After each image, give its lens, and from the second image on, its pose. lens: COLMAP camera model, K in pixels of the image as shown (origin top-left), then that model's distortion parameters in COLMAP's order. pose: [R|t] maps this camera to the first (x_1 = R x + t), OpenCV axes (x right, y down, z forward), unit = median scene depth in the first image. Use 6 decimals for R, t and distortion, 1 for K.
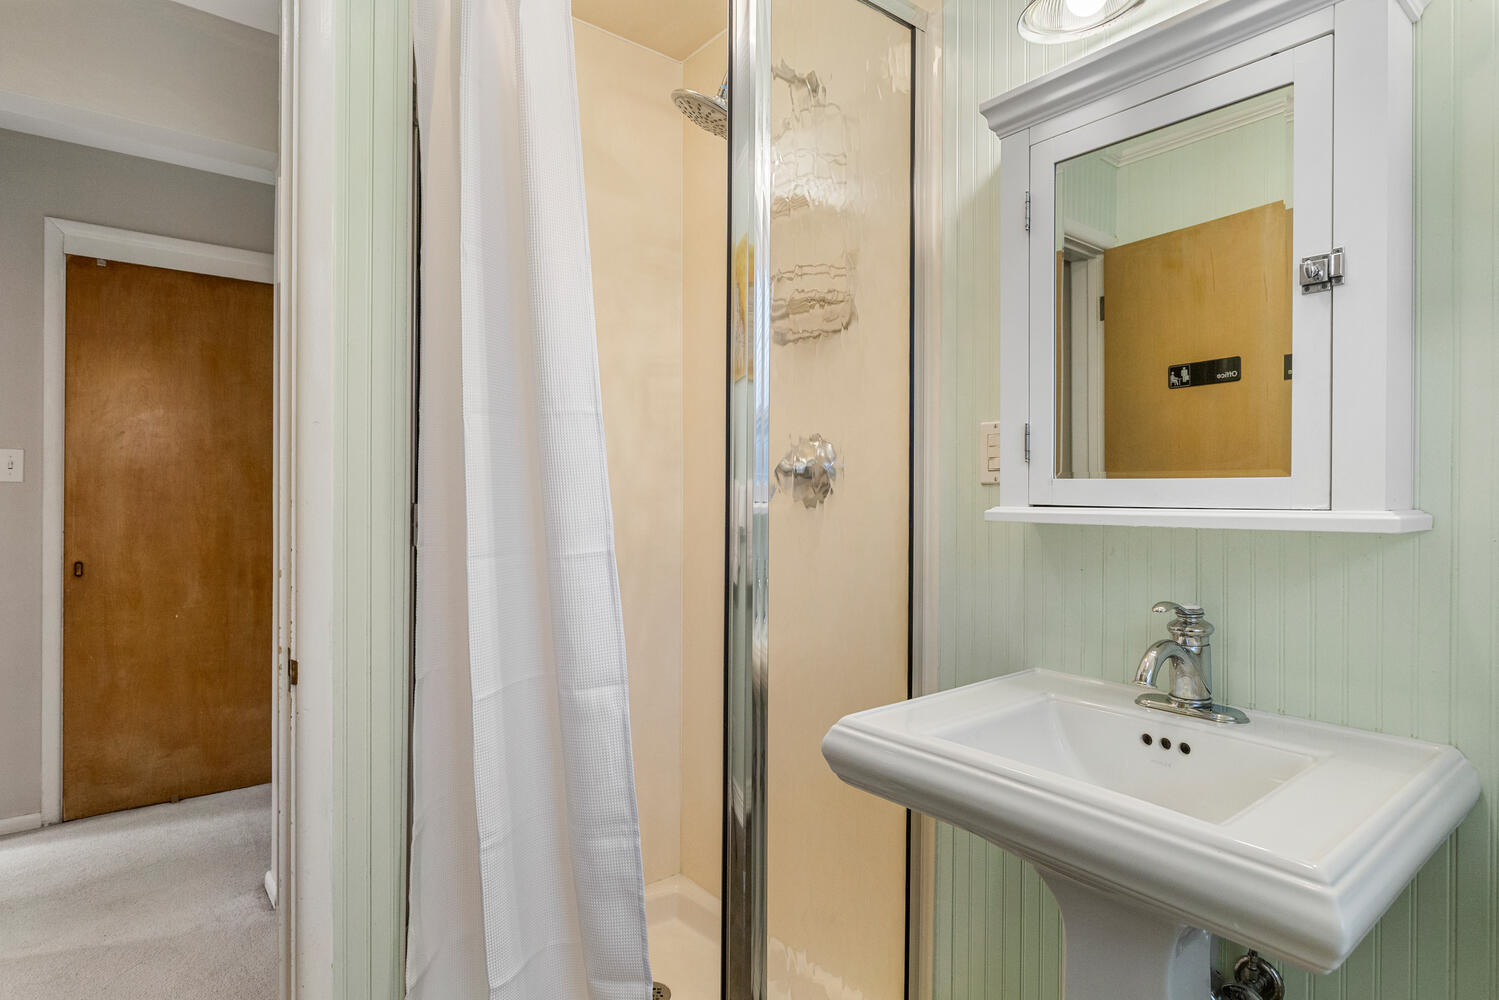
lens RADIAL K [[795.0, 0, 749.5], [0, 795.0, 500.0], [0, 0, 1]] dist [-0.000706, -0.000176]
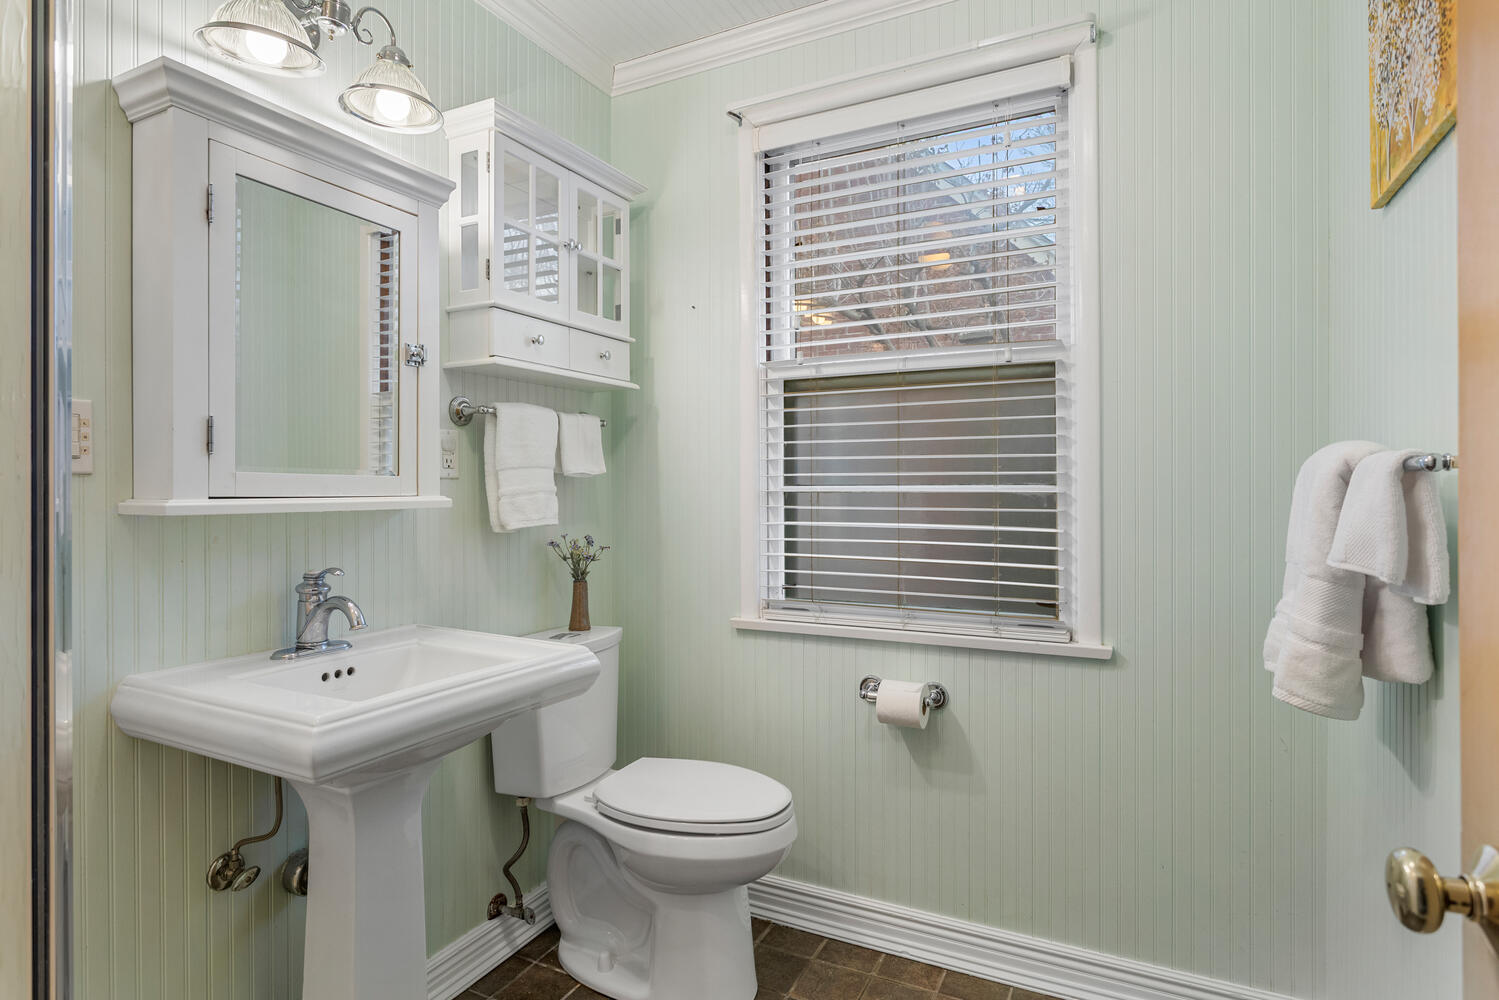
lens RADIAL K [[795.0, 0, 749.5], [0, 795.0, 500.0], [0, 0, 1]] dist [-0.000706, -0.000176]
pose [[-0.407968, -0.010026, 0.912941, -0.882434], [0.004020, 0.999910, 0.012777, 0.000405], [-0.912987, 0.008882, -0.407891, 0.826669]]
